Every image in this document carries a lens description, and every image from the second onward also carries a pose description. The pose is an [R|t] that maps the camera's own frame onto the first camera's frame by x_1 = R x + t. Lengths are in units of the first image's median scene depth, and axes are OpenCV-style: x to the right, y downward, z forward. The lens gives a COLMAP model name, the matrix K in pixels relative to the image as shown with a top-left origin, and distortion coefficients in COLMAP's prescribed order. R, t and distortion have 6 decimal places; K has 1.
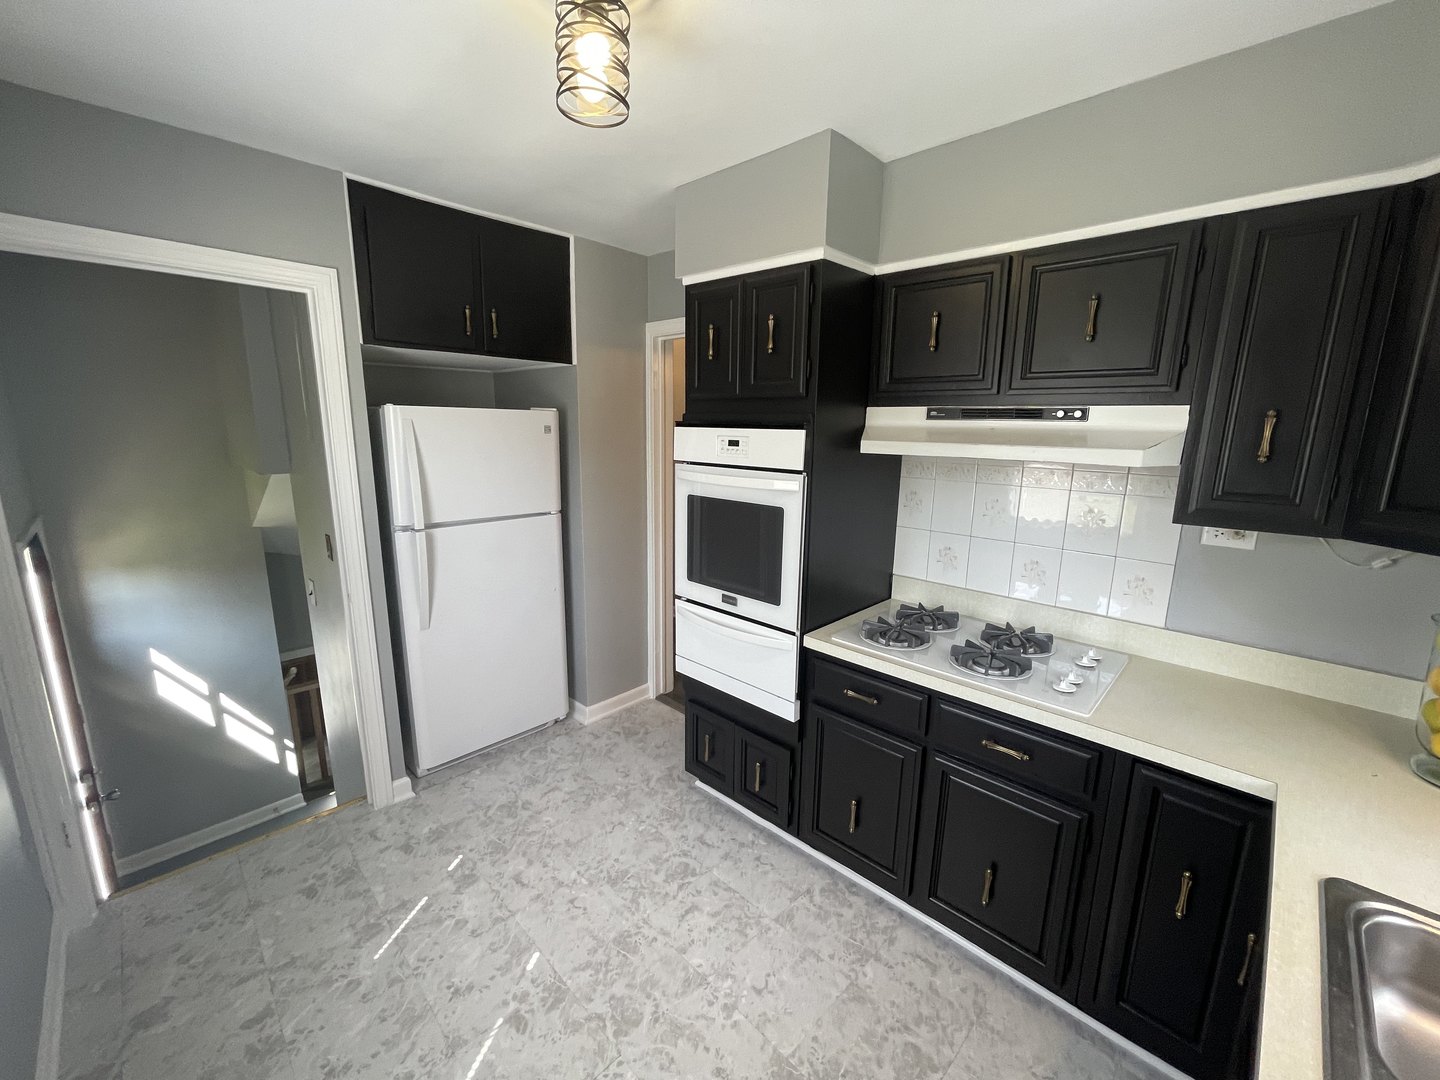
lens RADIAL K [[583.0, 0, 724.4], [0, 583.0, 541.2], [0, 0, 1]] dist [-0.001784, 0.000365]
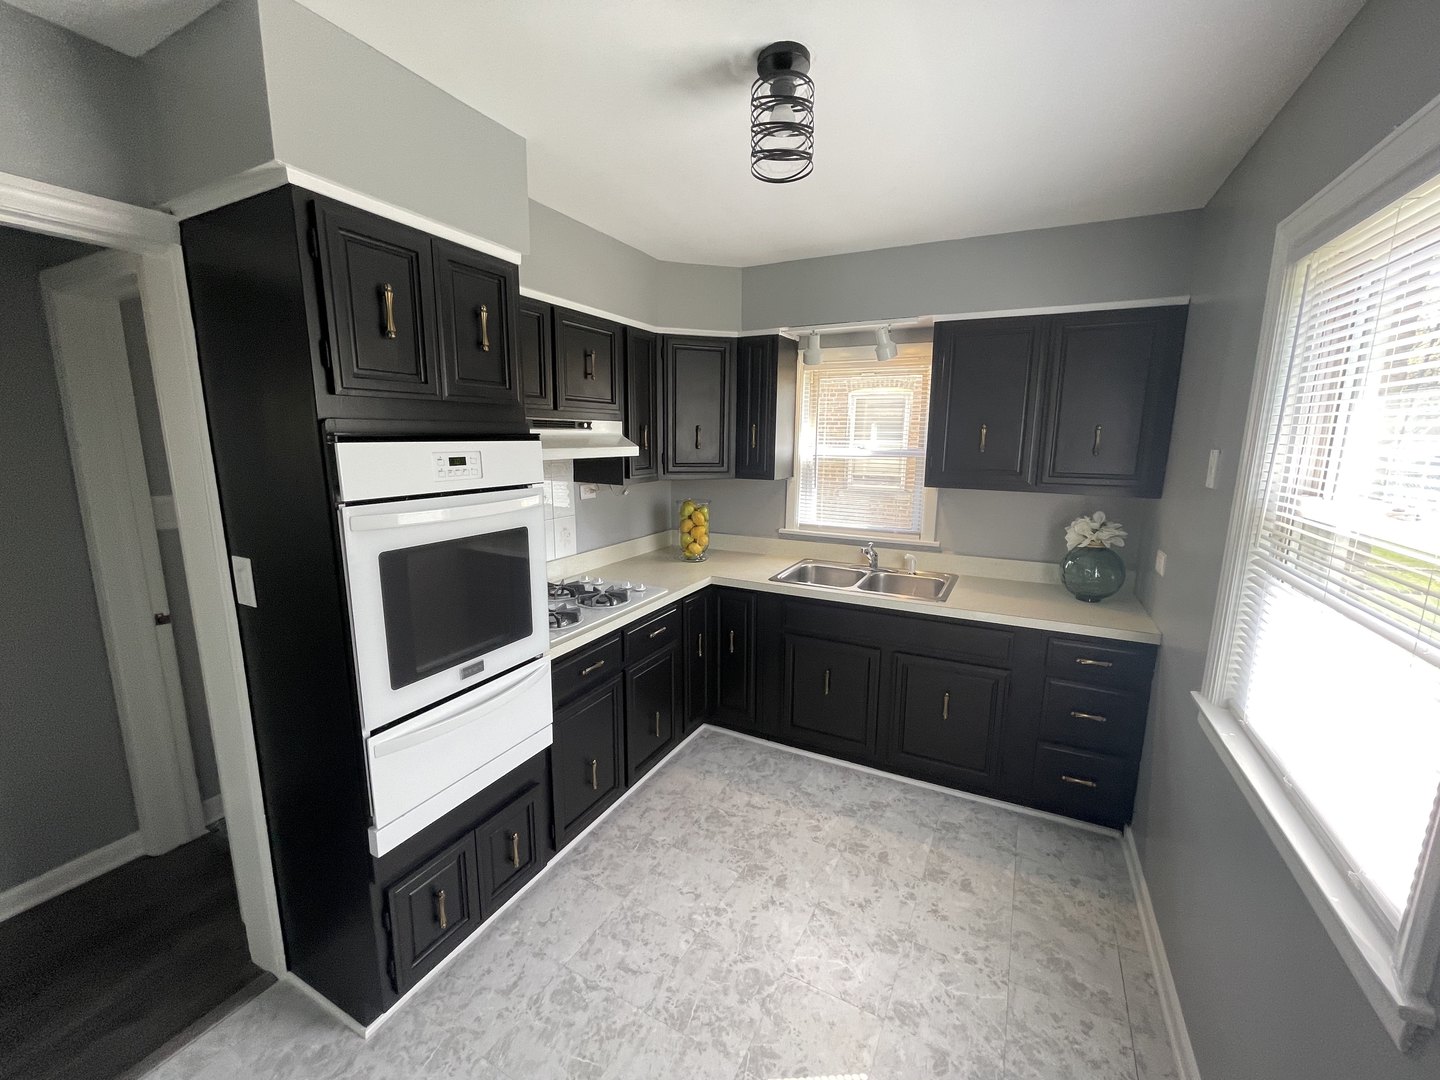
lens RADIAL K [[583.0, 0, 724.4], [0, 583.0, 541.2], [0, 0, 1]] dist [-0.001784, 0.000365]
pose [[-0.291220, -0.191360, 0.937322, -0.902286], [0.174488, 0.952729, 0.248718, -0.221794], [-0.940609, 0.235983, -0.244064, 0.997019]]
